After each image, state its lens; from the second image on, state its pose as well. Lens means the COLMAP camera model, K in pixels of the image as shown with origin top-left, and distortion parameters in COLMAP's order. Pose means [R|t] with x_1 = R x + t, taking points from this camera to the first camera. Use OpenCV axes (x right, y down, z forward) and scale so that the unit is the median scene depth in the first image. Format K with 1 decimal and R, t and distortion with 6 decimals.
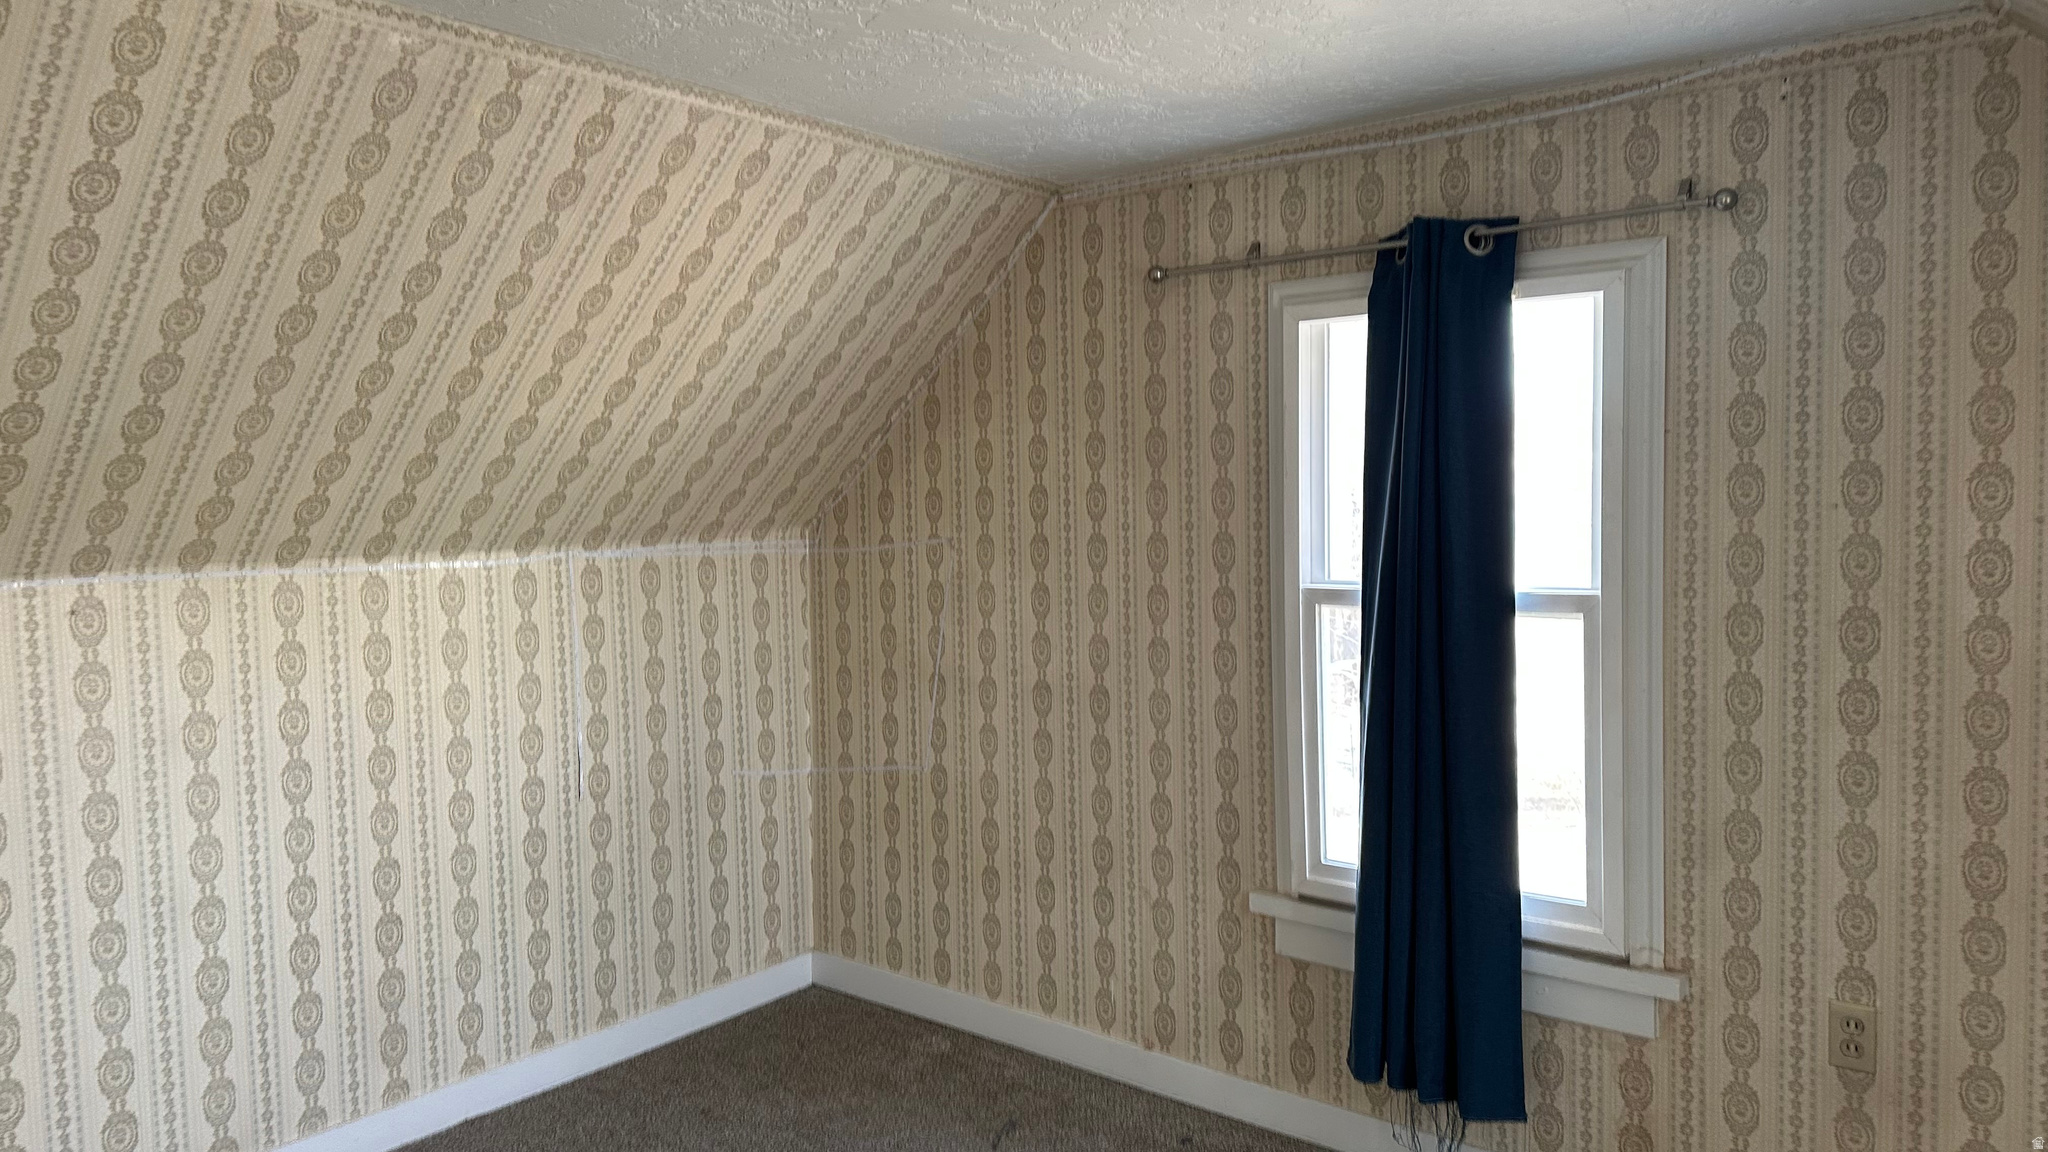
lens RADIAL K [[1463.4, 0, 1011.3], [0, 1463.4, 558.7], [0, 0, 1]] dist [0.021790, -0.010759]
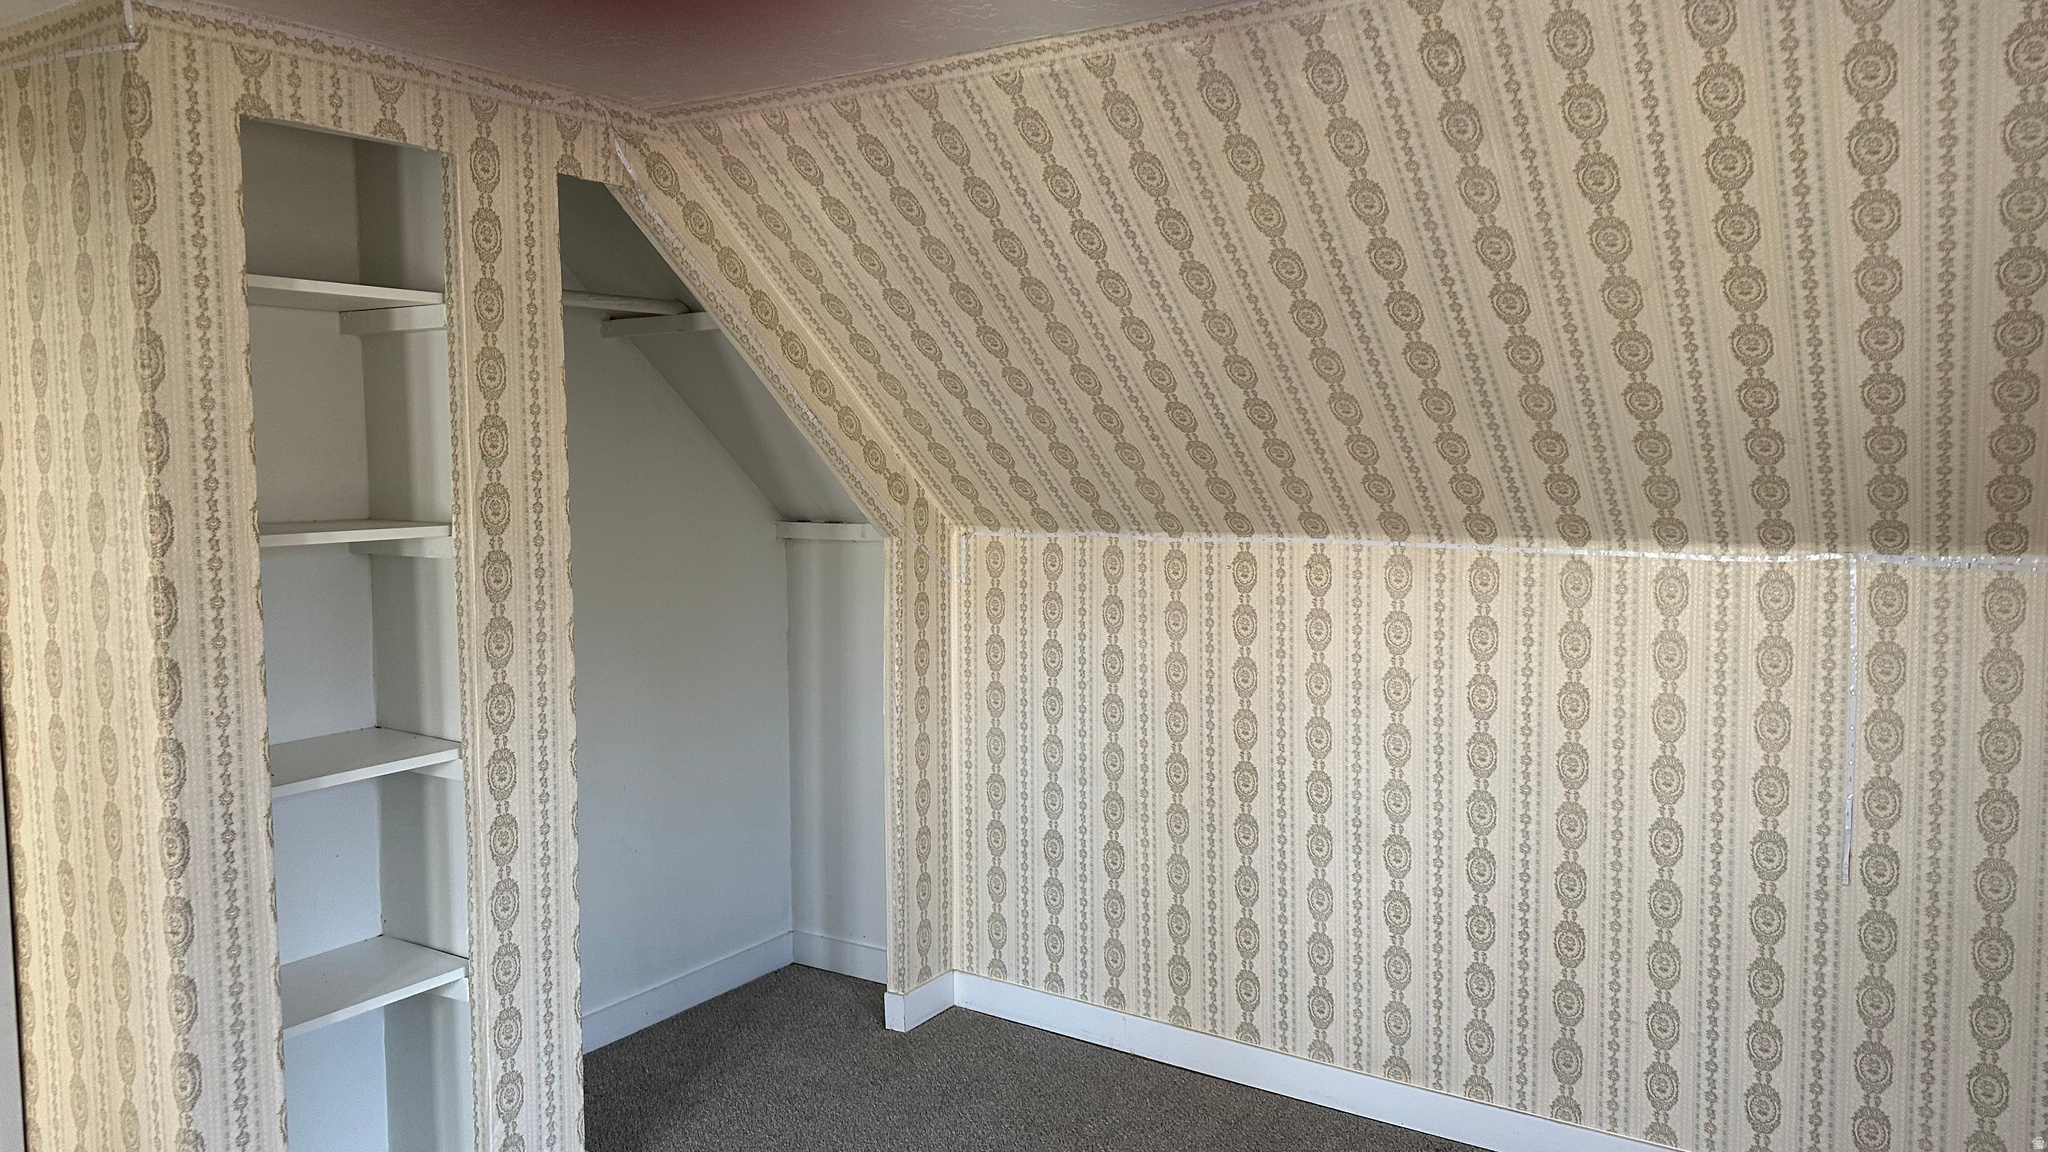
lens RADIAL K [[1463.4, 0, 1011.8], [0, 1463.4, 579.0], [0, 0, 1]] dist [0.021790, -0.010759]
pose [[0.063316, 0.090110, -0.993917, 0.479721], [-0.054620, 0.994736, 0.086705, -0.038531], [0.996498, 0.048798, 0.067904, 0.590615]]
